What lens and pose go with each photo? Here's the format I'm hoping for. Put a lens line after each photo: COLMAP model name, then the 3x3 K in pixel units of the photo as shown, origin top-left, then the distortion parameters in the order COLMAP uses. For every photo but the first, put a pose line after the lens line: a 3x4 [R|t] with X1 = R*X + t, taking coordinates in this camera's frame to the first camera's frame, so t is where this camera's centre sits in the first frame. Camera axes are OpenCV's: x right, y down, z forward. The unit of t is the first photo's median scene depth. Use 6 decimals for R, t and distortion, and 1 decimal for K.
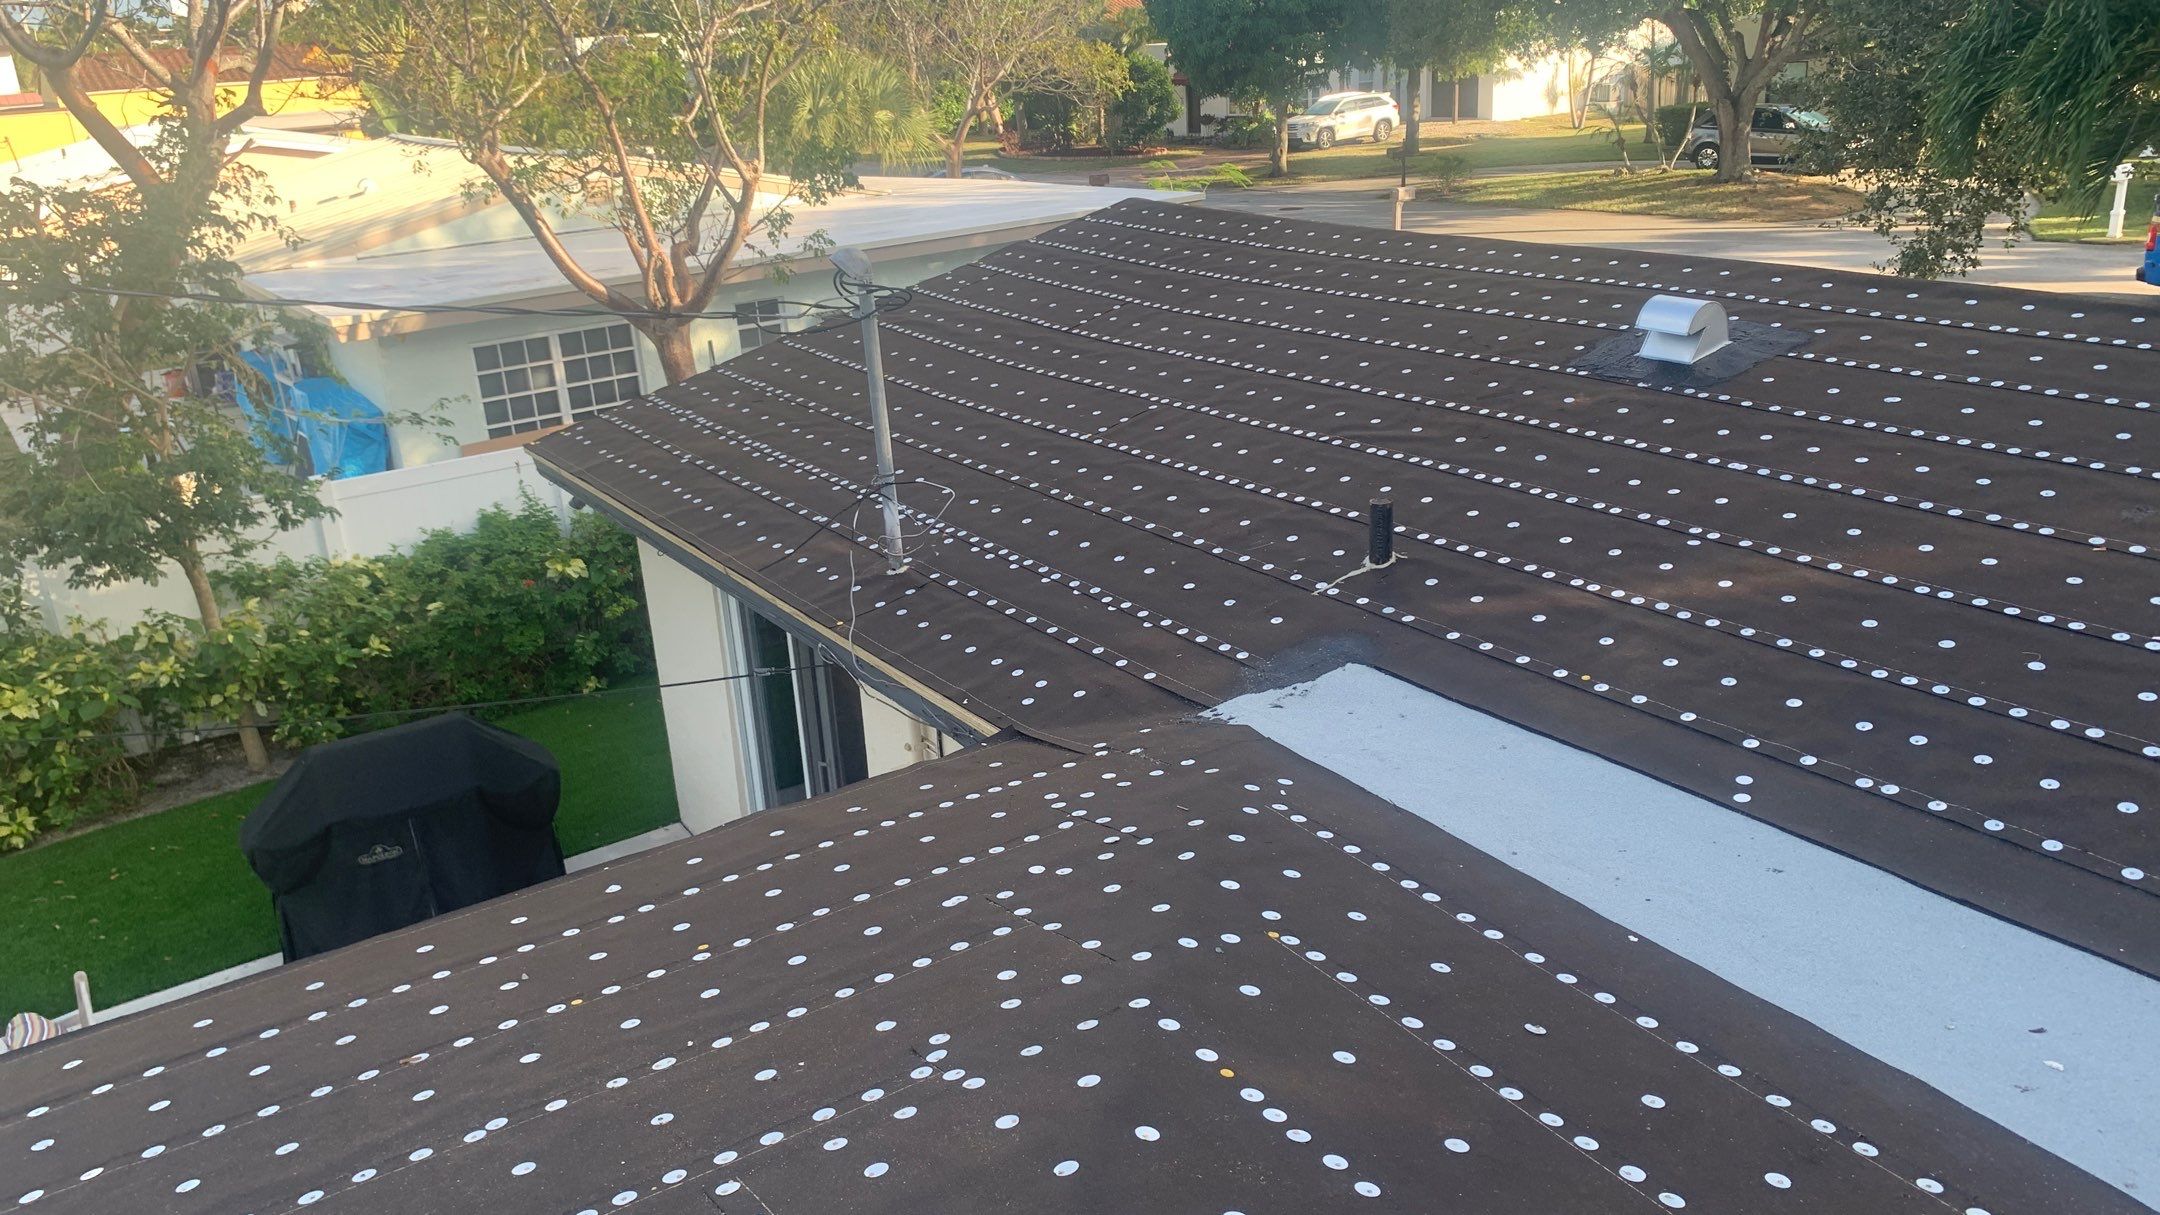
lens RADIAL K [[1672.3, 0, 1035.2], [0, 1672.3, 601.6], [0, 0, 1]] dist [0.073215, -0.091739]
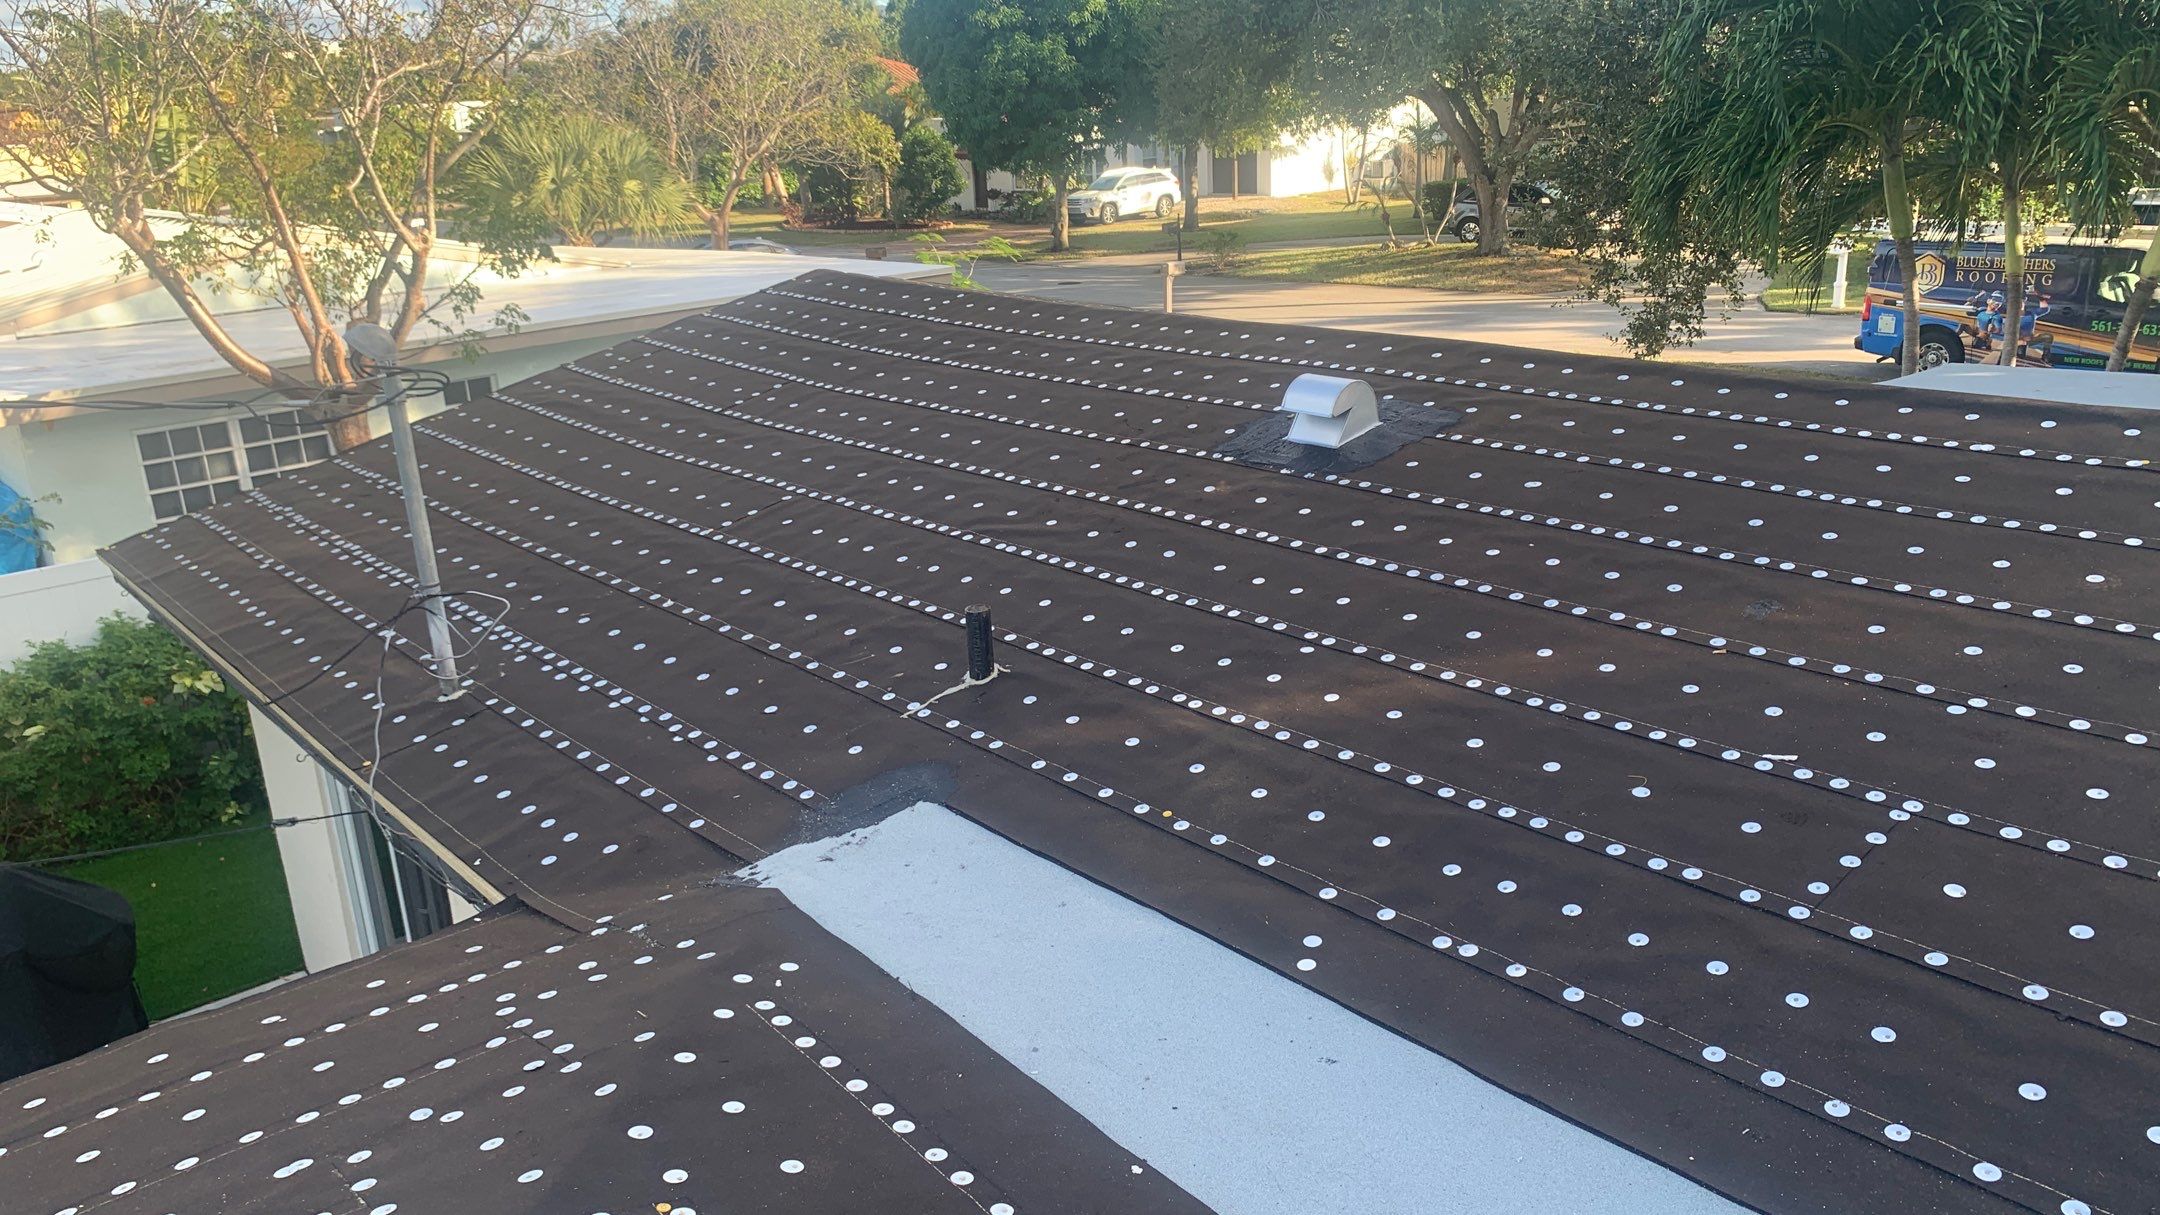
lens RADIAL K [[1687.2, 0, 1014.7], [0, 1687.2, 628.6], [0, 0, 1]] dist [0.193525, -0.511961]
pose [[0.993794, -0.025682, 0.108230, 0.078157], [0.028854, 0.999196, -0.027853, -0.014528], [-0.107427, 0.030803, 0.993736, 0.065619]]
